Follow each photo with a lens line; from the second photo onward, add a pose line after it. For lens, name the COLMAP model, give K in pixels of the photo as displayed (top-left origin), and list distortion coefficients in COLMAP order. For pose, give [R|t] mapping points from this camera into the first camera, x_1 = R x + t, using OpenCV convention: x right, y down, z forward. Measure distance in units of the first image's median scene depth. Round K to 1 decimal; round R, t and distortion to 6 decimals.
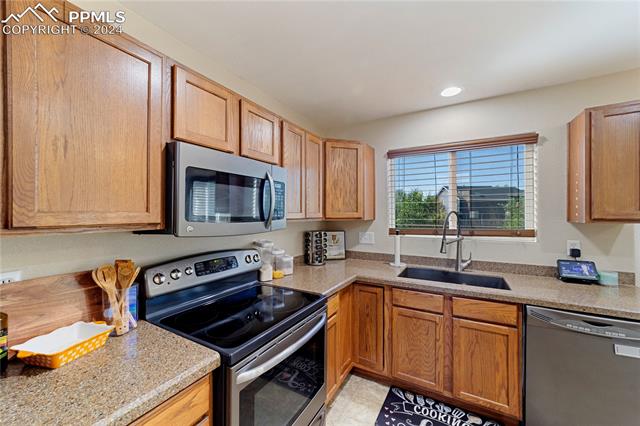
lens RADIAL K [[245.6, 0, 321.2], [0, 245.6, 214.2], [0, 0, 1]] dist [-0.008273, 0.000739]
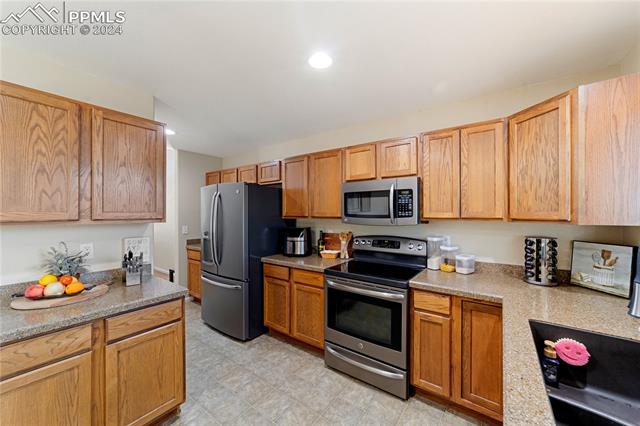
lens RADIAL K [[245.6, 0, 319.6], [0, 245.6, 212.2], [0, 0, 1]] dist [-0.008273, 0.000739]
pose [[-0.119188, 0.001893, -0.992870, 0.955499], [0.002835, 0.999995, 0.001566, -0.009120], [0.992868, -0.002628, -0.119192, 0.555879]]
